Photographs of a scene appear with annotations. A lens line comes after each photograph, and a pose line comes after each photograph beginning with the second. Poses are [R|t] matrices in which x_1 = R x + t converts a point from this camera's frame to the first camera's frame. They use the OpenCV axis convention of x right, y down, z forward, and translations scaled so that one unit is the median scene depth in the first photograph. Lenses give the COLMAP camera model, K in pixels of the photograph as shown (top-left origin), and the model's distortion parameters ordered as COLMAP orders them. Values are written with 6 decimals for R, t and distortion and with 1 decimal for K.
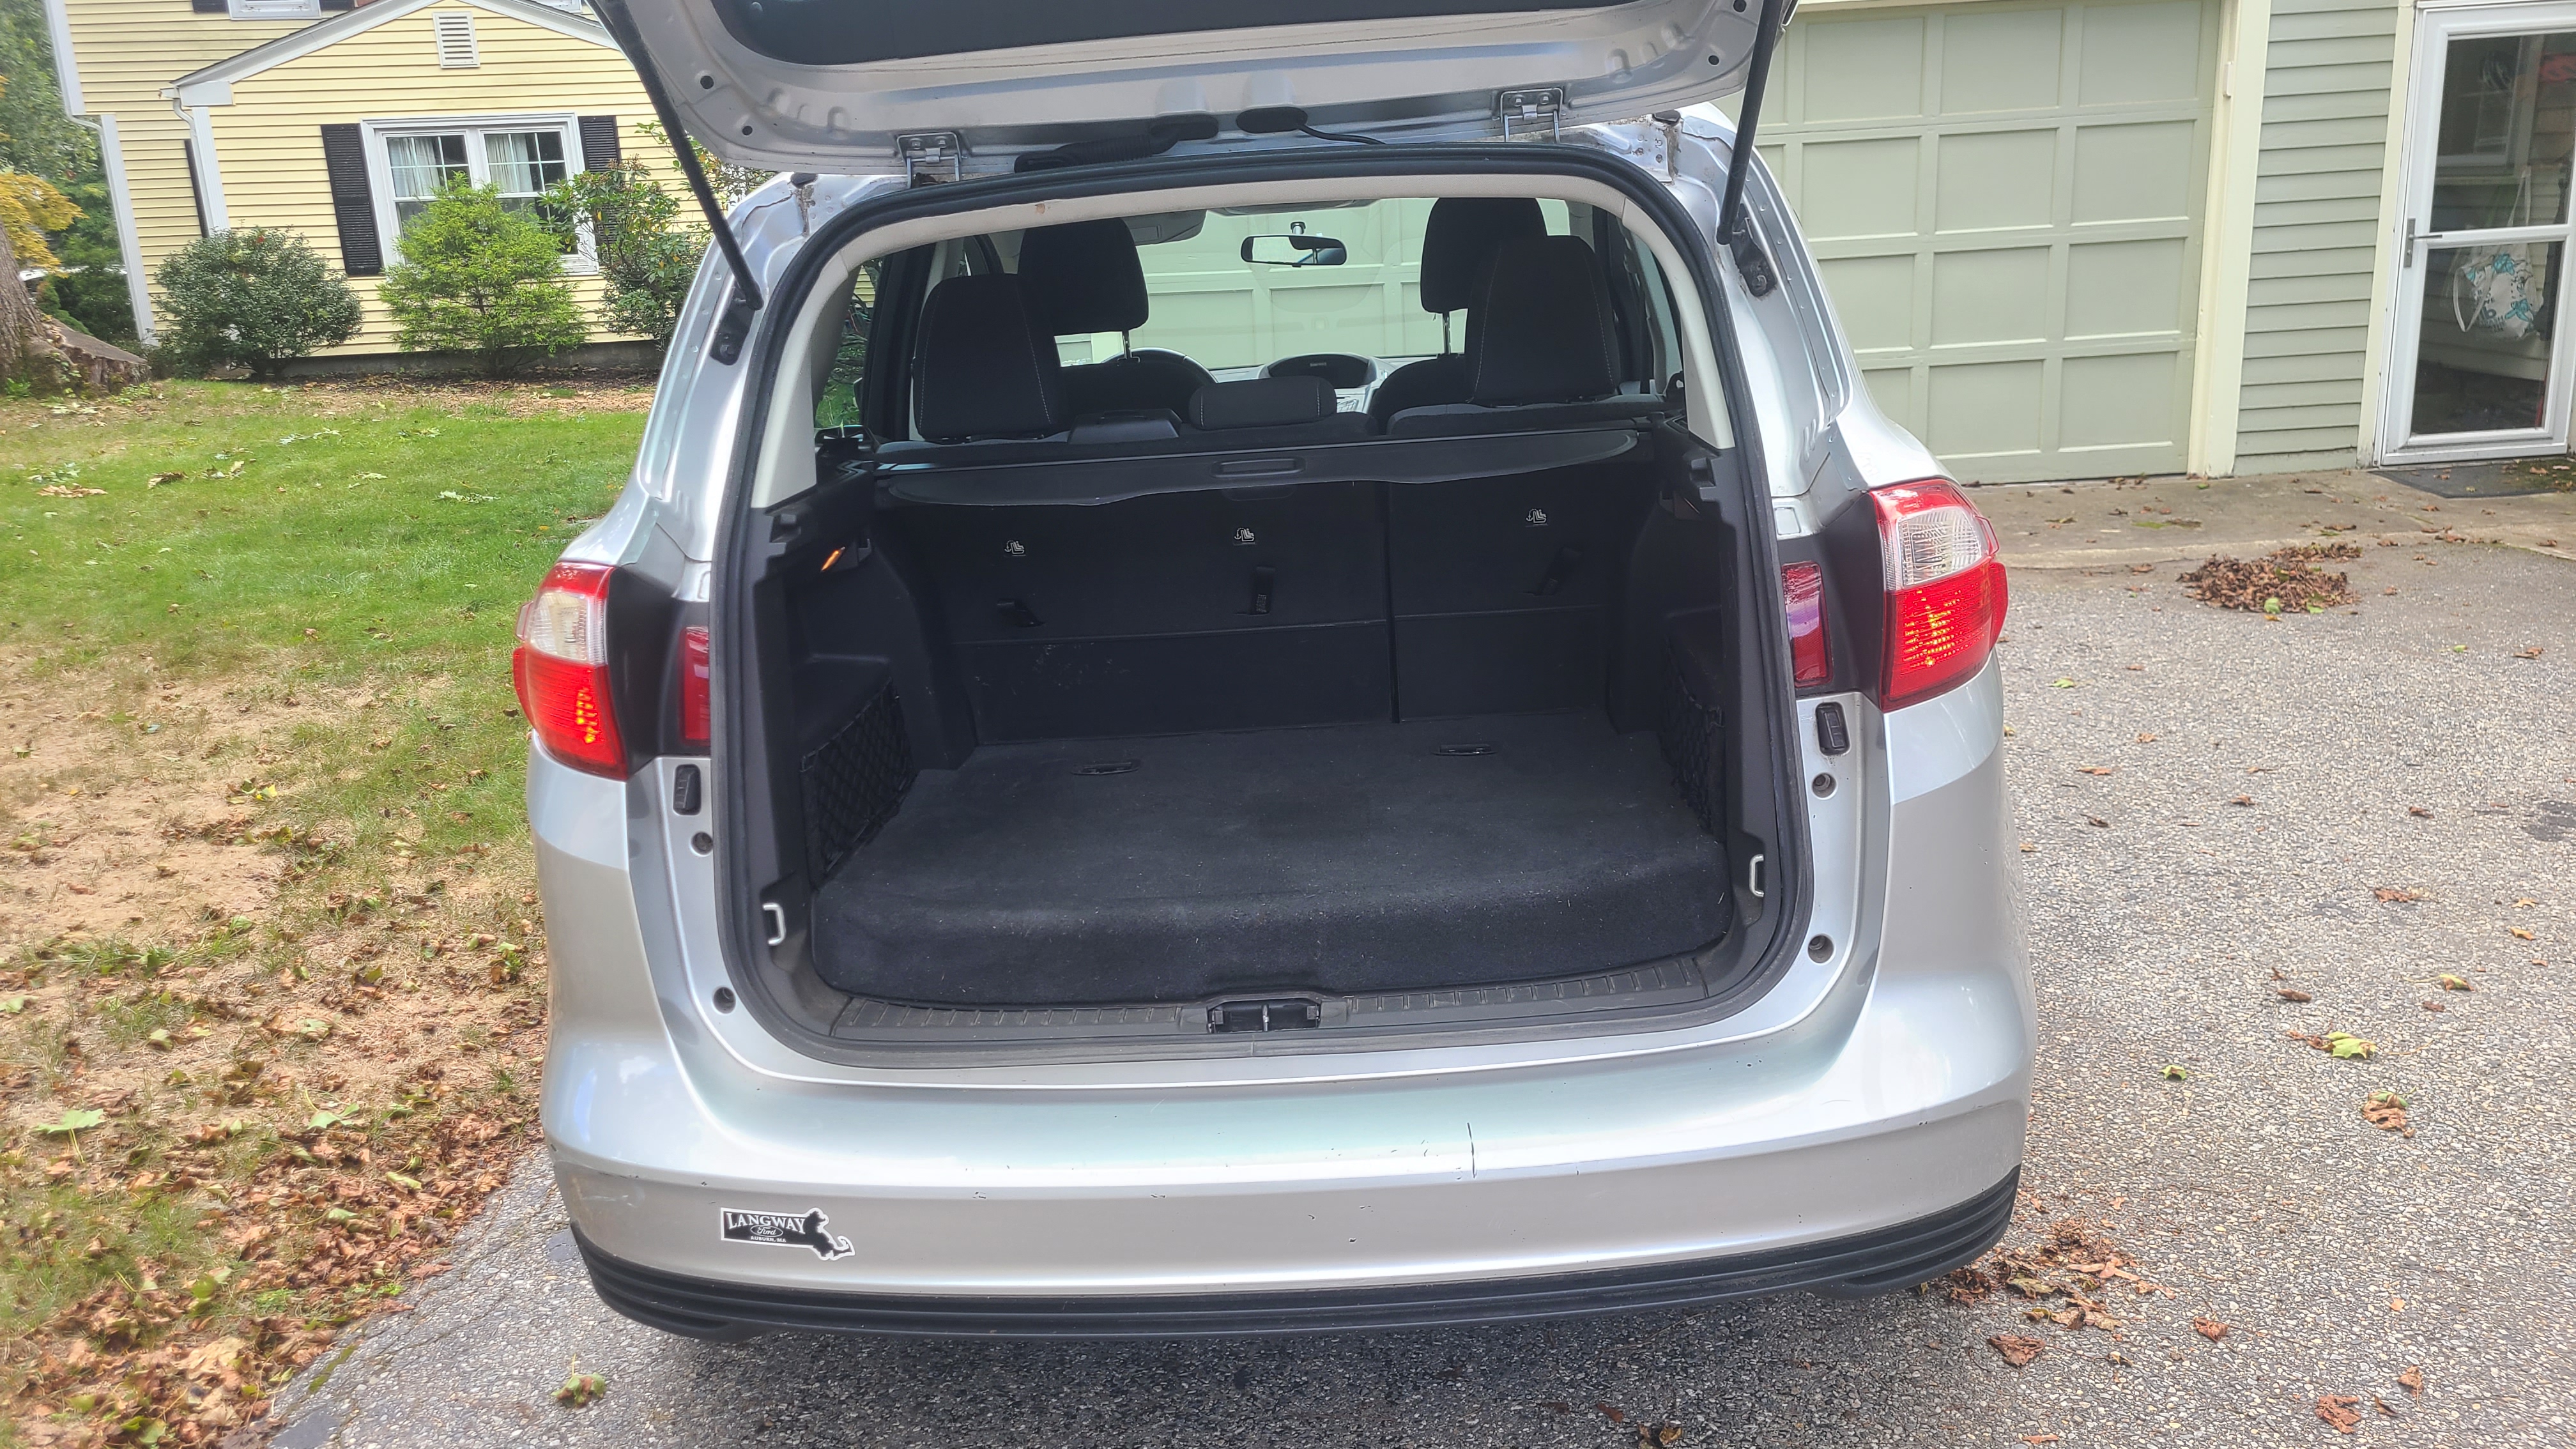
lens RADIAL K [[1858.6, 0, 1295.3], [0, 1858.6, 784.1], [0, 0, 1]] dist [0.077585, -0.062297]
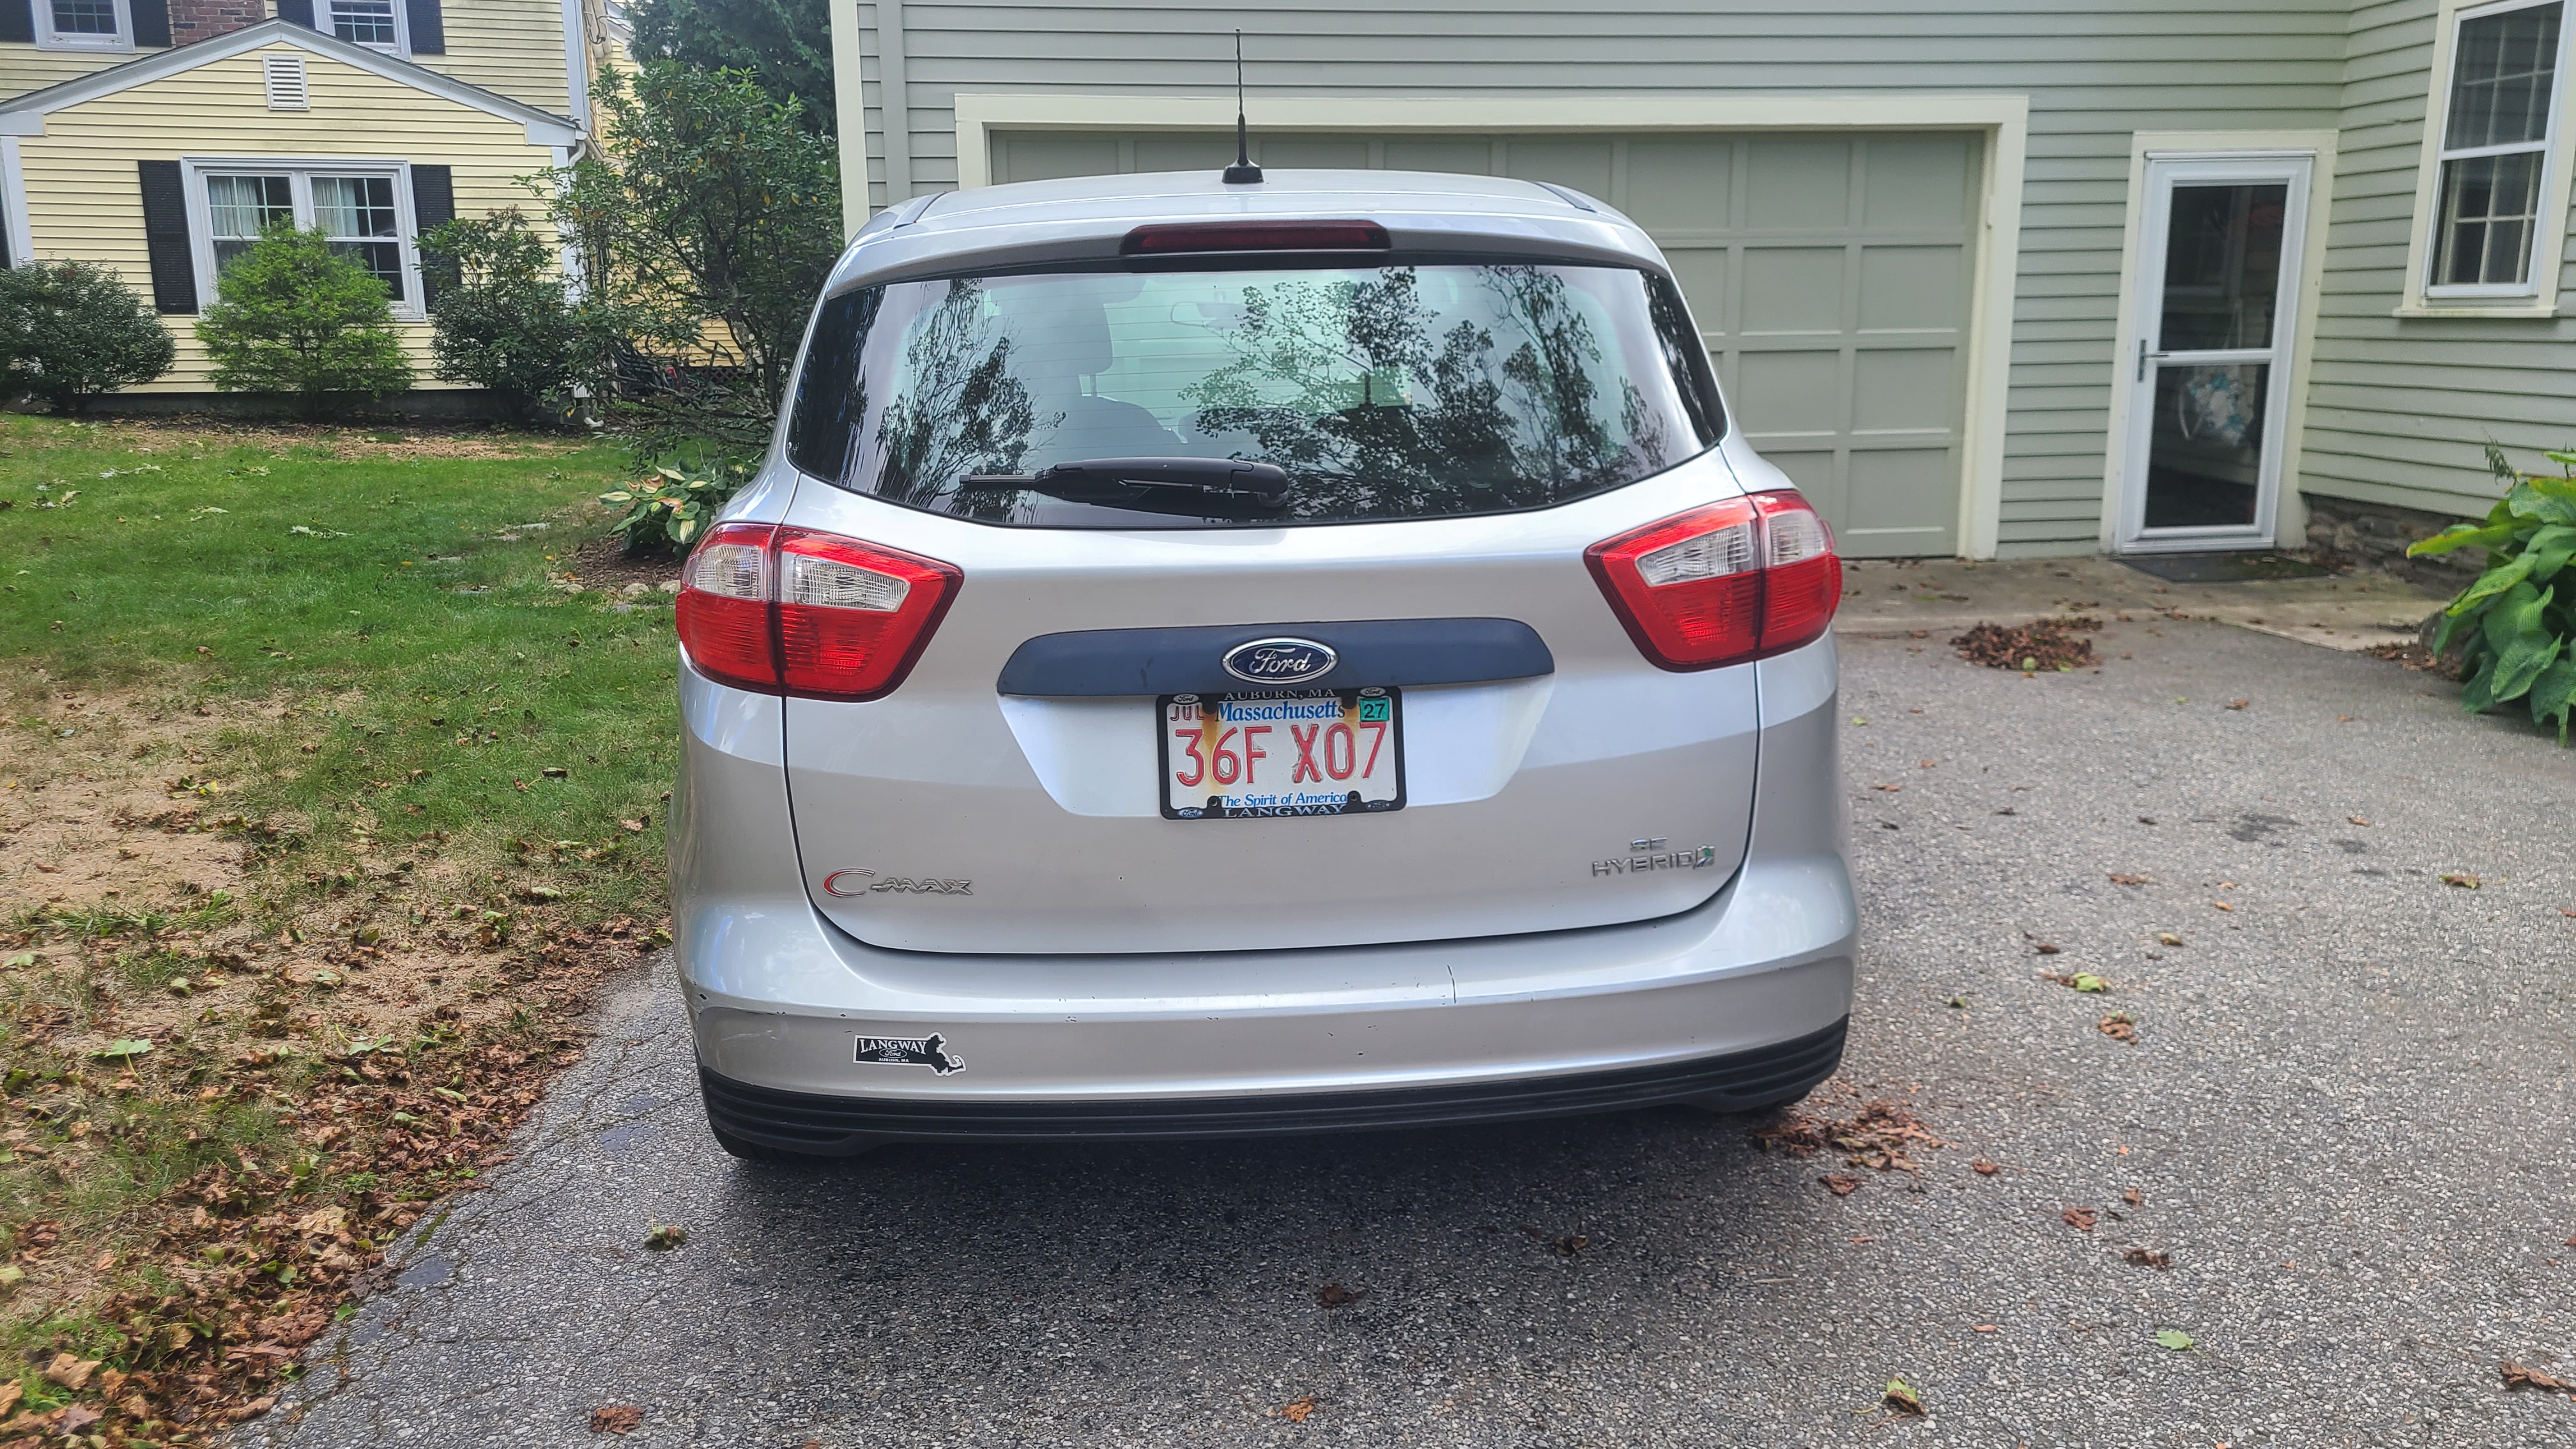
lens RADIAL K [[1858.6, 0, 1295.3], [0, 1858.6, 784.1], [0, 0, 1]] dist [0.077585, -0.062297]
pose [[0.994462, 0.016390, 0.103813, -0.067571], [-0.011959, 0.998996, -0.043169, 0.050093], [-0.104417, 0.041688, 0.993660, -0.130529]]
